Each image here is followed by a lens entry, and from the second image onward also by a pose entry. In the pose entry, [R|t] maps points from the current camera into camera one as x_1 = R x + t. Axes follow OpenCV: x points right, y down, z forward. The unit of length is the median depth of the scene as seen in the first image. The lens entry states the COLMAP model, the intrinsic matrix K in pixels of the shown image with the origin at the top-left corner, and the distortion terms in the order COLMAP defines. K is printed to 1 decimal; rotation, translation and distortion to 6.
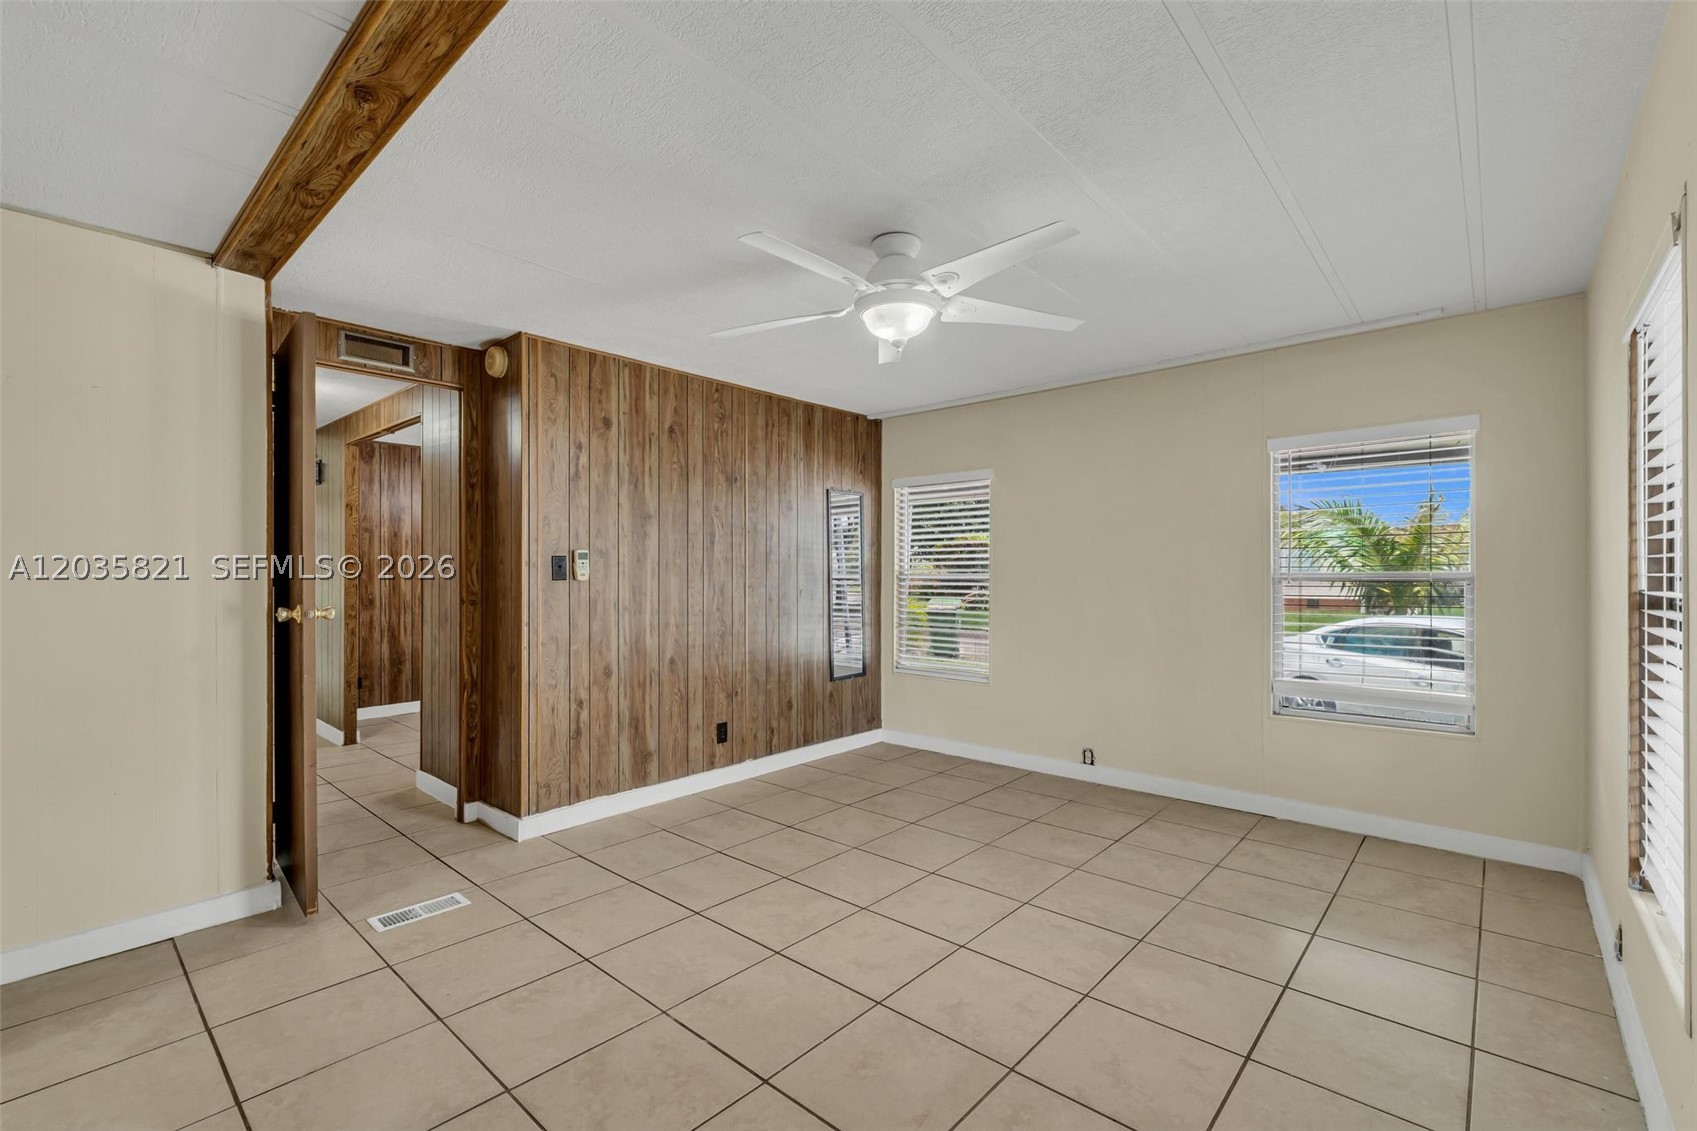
lens RADIAL K [[732.6, 0, 860.6], [0, 732.6, 568.1], [0, 0, 1]] dist [-0.001937, -0.000615]
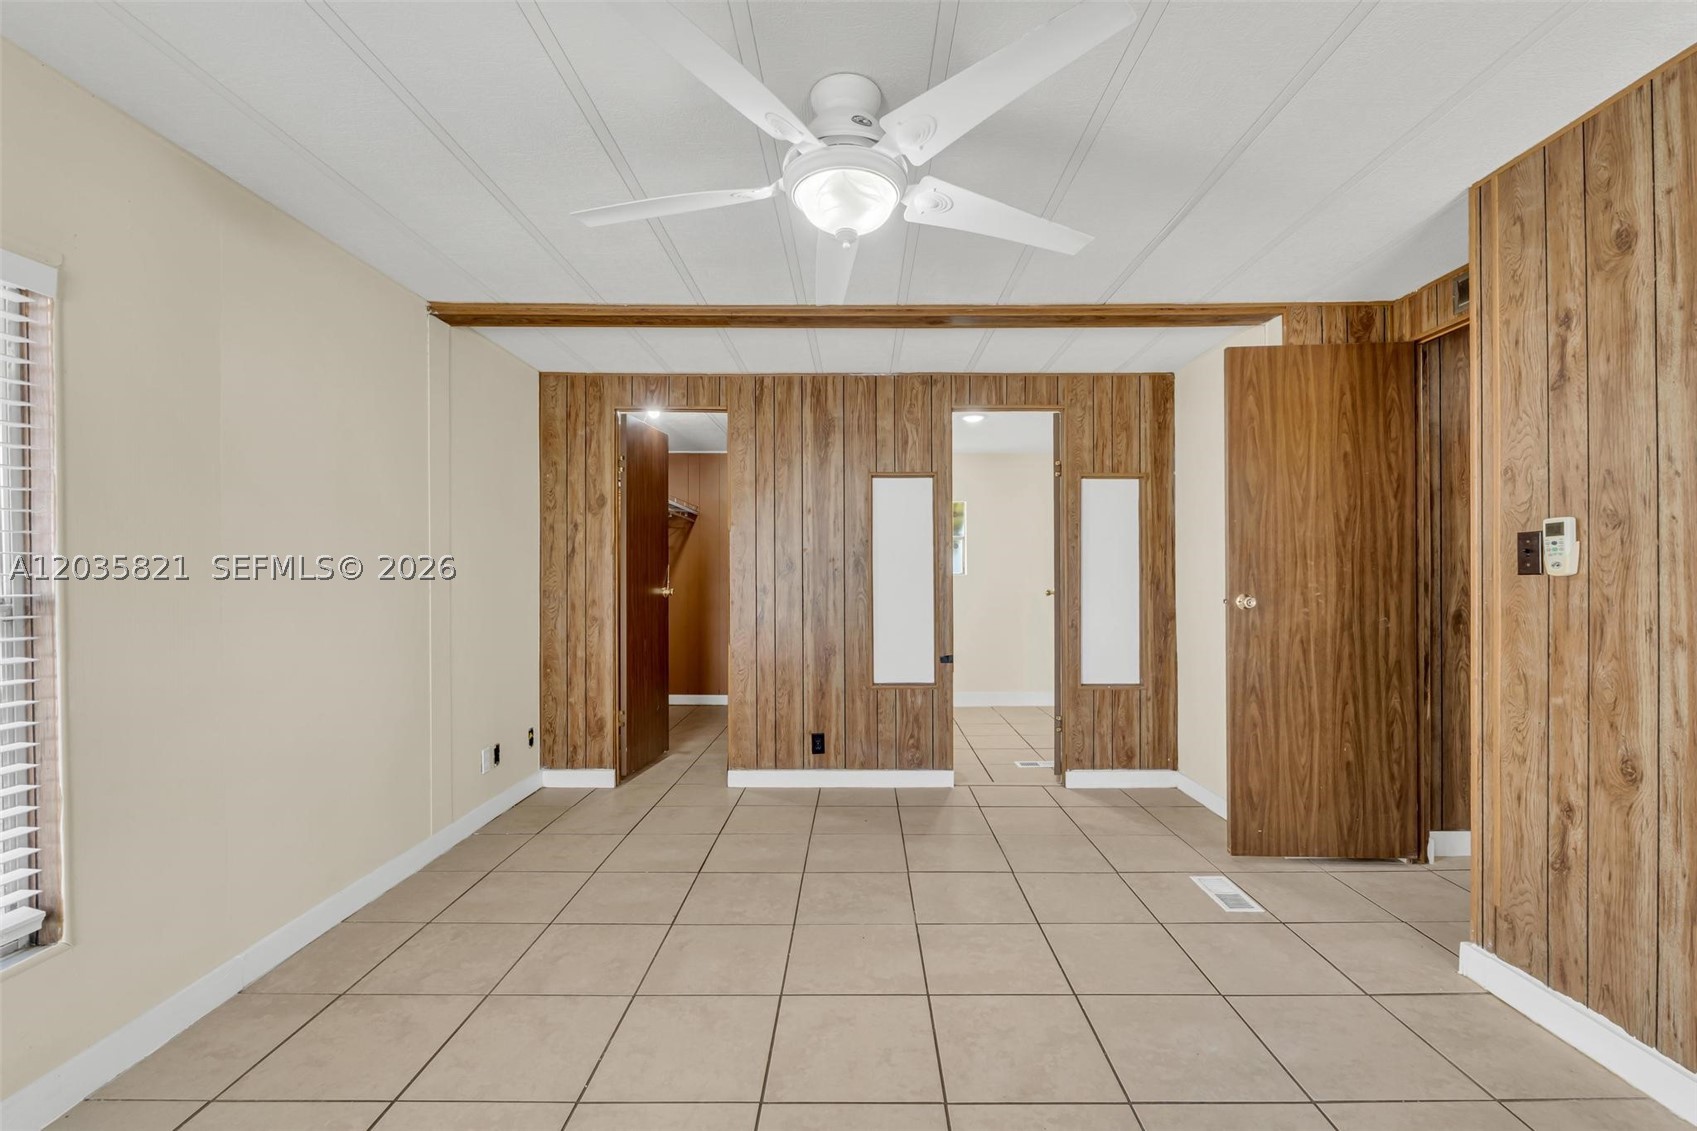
lens RADIAL K [[732.6, 0, 834.4], [0, 732.6, 572.0], [0, 0, 1]] dist [-0.001937, -0.000615]
pose [[-0.773309, 0.008014, -0.633979, 0.354382], [0.016937, 0.999824, -0.008021, 0.009511], [0.633804, -0.016940, -0.773309, 1.073947]]
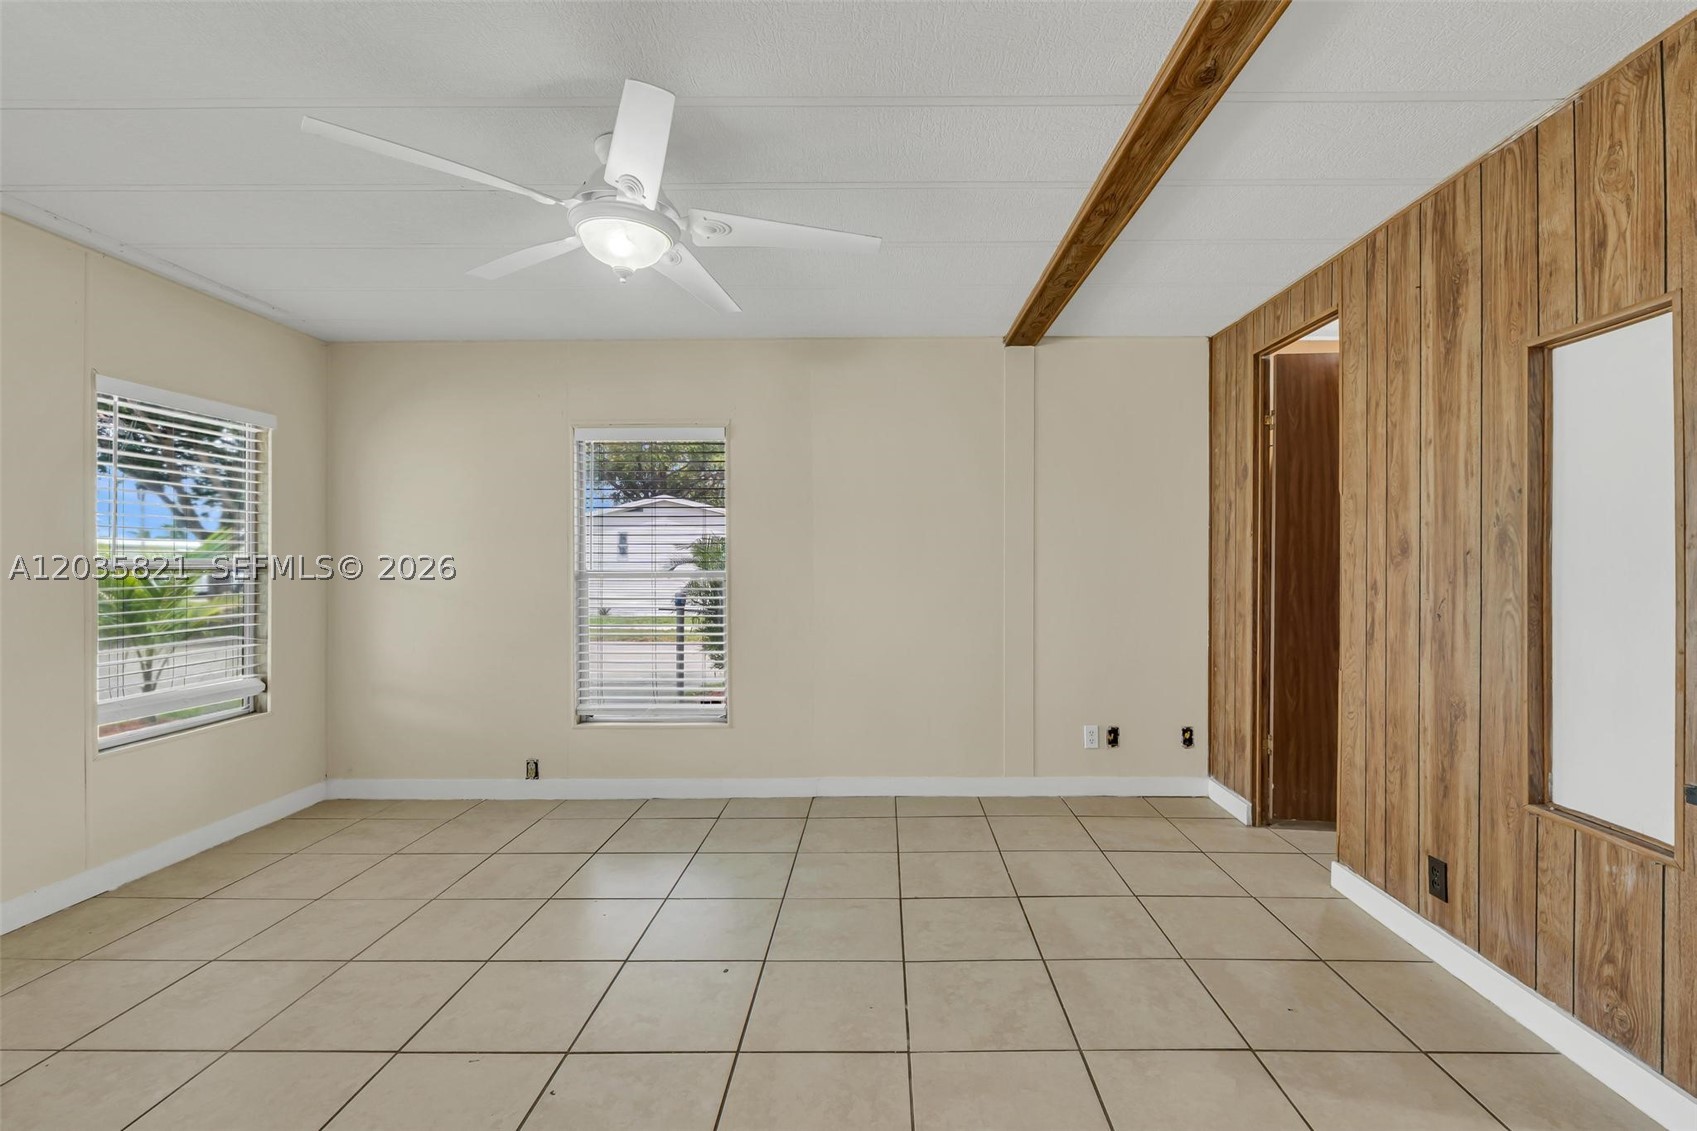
lens RADIAL K [[732.6, 0, 875.8], [0, 732.6, 563.5], [0, 0, 1]] dist [-0.001937, -0.000615]
pose [[-0.653731, 0.006097, 0.756702, -0.524503], [-0.002945, 0.999939, -0.010601, 0.012440], [-0.756721, -0.009159, -0.653674, 0.922412]]
